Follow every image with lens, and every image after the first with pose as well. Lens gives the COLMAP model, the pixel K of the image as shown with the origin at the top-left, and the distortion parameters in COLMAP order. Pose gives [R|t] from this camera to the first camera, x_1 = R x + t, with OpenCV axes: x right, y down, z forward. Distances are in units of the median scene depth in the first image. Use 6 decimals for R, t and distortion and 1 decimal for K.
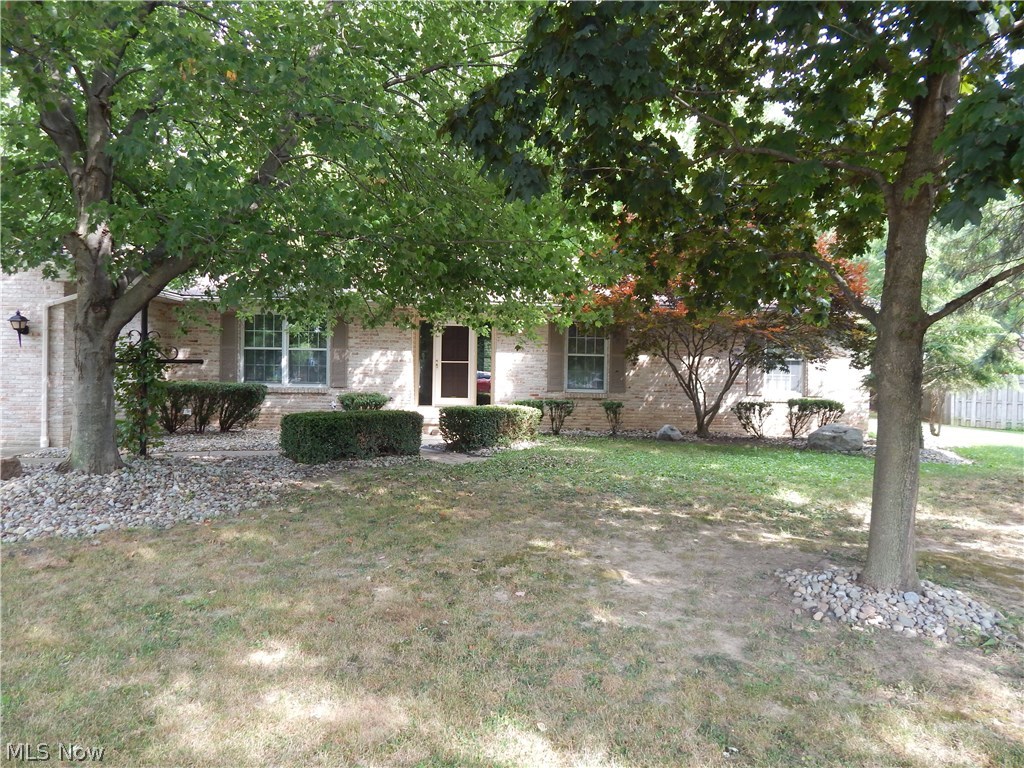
lens RADIAL K [[669.7, 0, 512.0], [0, 669.7, 384.0], [0, 0, 1]] dist [0.002232, 0.002728]
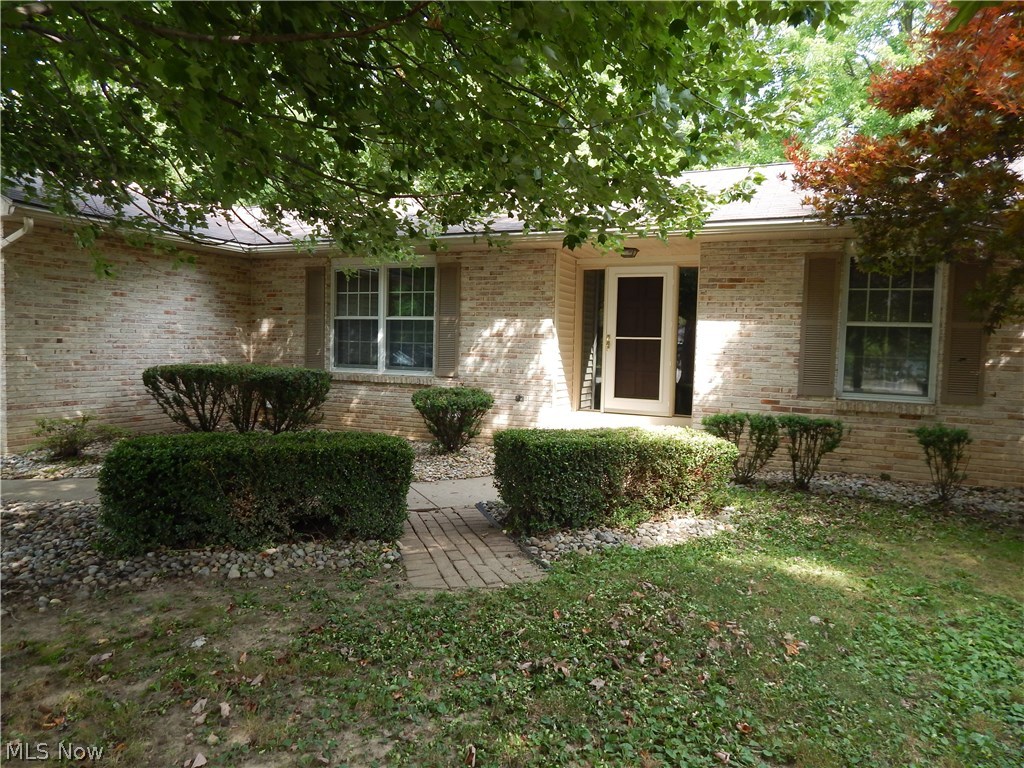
lens RADIAL K [[669.7, 0, 512.0], [0, 669.7, 384.0], [0, 0, 1]] dist [0.002232, 0.002728]
pose [[0.891817, 0.032698, -0.451213, 0.090760], [-0.020203, 0.999268, 0.032482, -0.010300], [0.451945, -0.019852, 0.891825, 0.455100]]
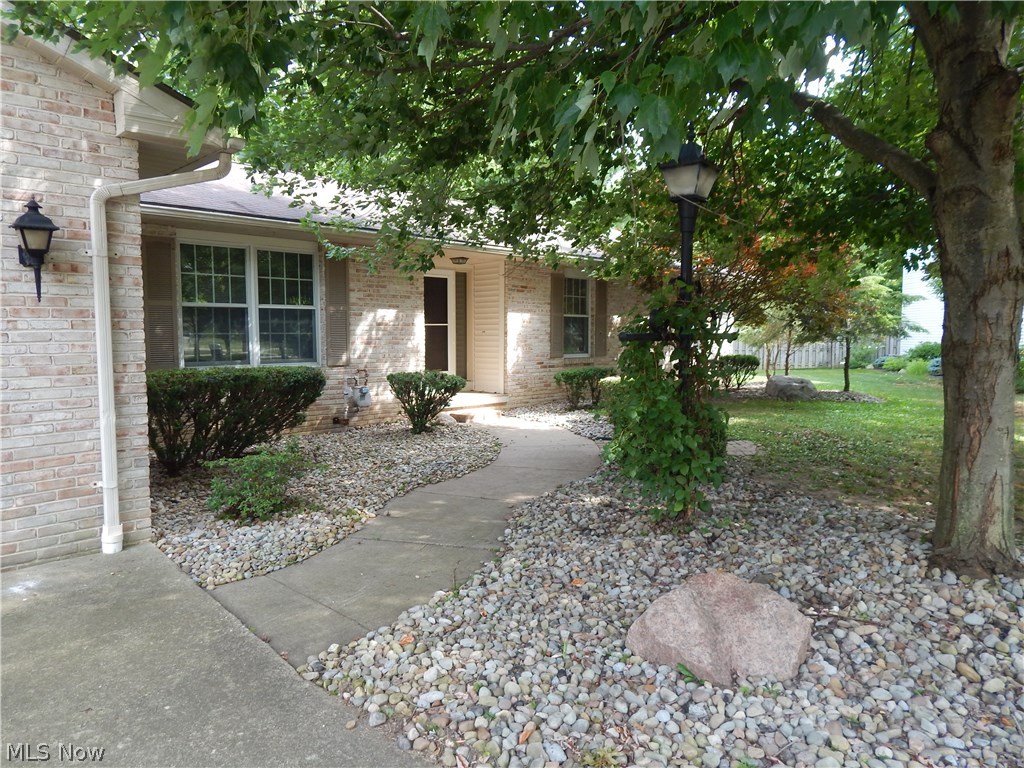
lens RADIAL K [[669.7, 0, 512.0], [0, 669.7, 384.0], [0, 0, 1]] dist [0.002232, 0.002728]
pose [[0.740835, -0.069248, 0.668108, -0.578535], [0.025194, 0.996836, 0.075384, -0.022524], [-0.671215, -0.039015, 0.740236, 0.402544]]
